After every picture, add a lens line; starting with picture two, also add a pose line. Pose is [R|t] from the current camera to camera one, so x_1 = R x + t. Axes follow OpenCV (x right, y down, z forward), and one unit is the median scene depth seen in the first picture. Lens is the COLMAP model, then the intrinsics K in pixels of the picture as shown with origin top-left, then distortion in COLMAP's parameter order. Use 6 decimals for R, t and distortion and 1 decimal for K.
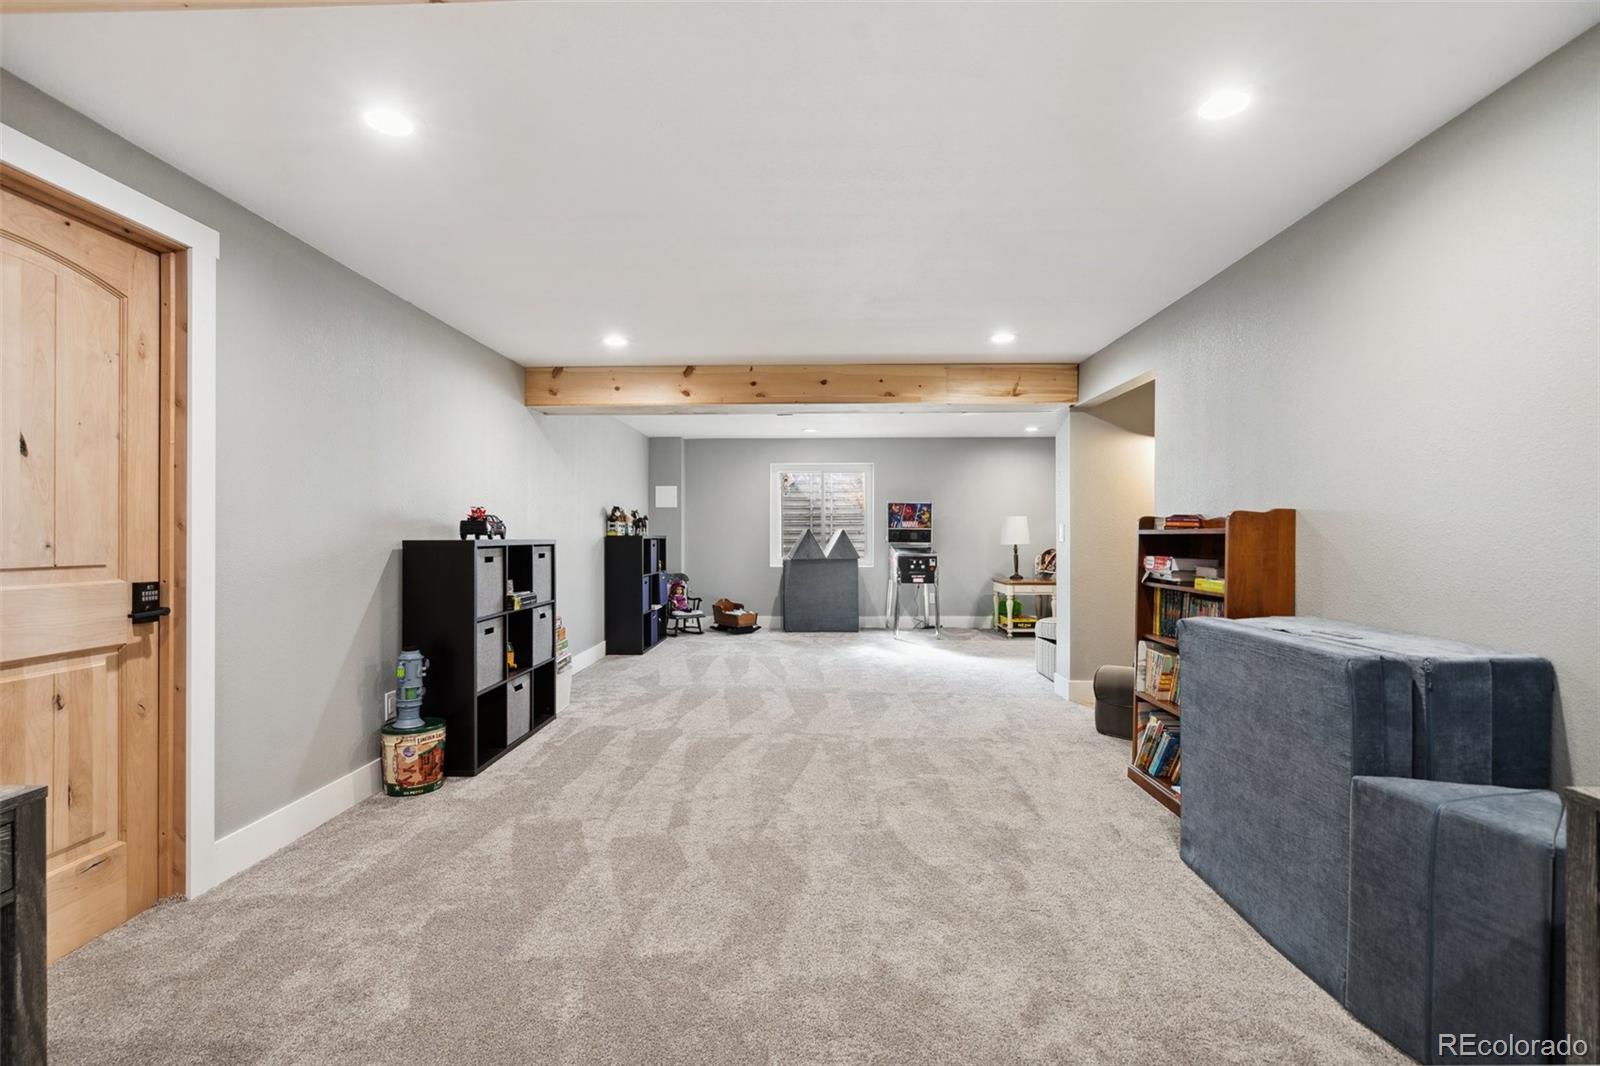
lens RADIAL K [[733.1, 0, 791.9], [0, 733.1, 532.5], [0, 0, 1]] dist [-0.002996, 0.000808]
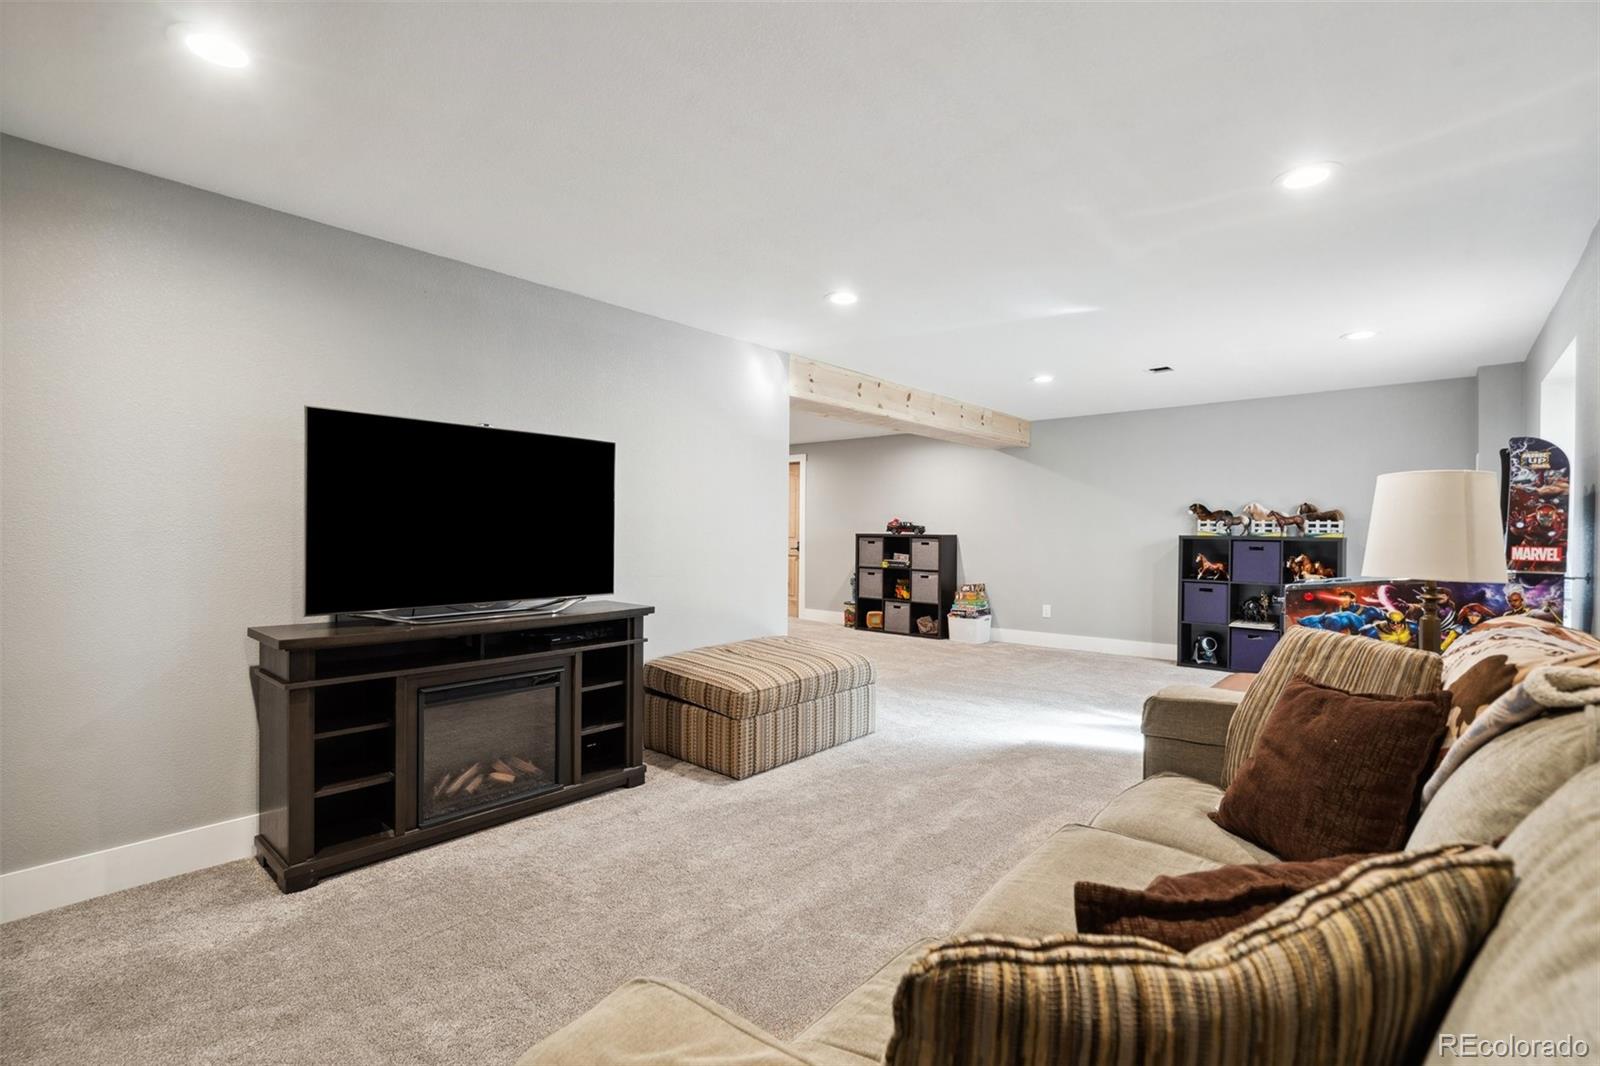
lens RADIAL K [[733.1, 0, 791.9], [0, 733.1, 532.5], [0, 0, 1]] dist [-0.002996, 0.000808]
pose [[-0.632865, -0.004288, -0.774250, 1.572327], [-0.008187, 0.999966, 0.001154, 0.005155], [0.774219, 0.007069, -0.632878, 2.295500]]
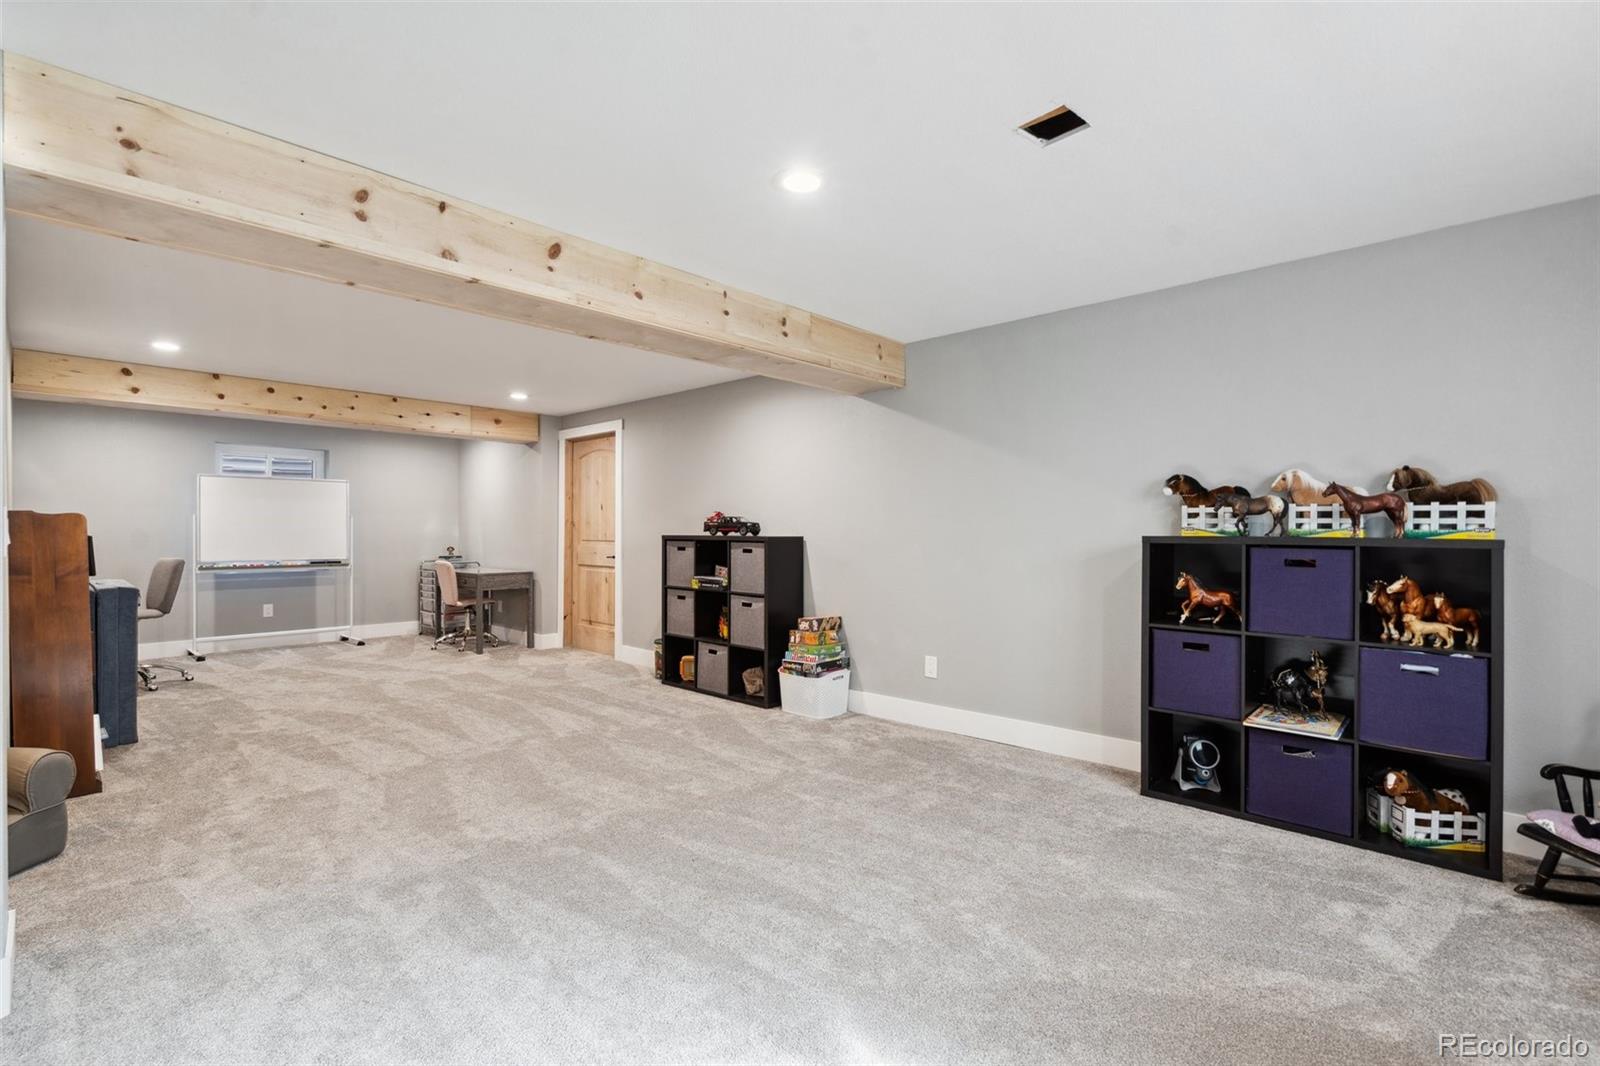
lens RADIAL K [[733.1, 0, 791.9], [0, 733.1, 532.5], [0, 0, 1]] dist [-0.002996, 0.000808]
pose [[-0.659923, -0.002260, -0.751330, 0.552685], [-0.003034, 0.999995, -0.000342, 0.003590], [0.751327, 0.002054, -0.659927, 2.166921]]
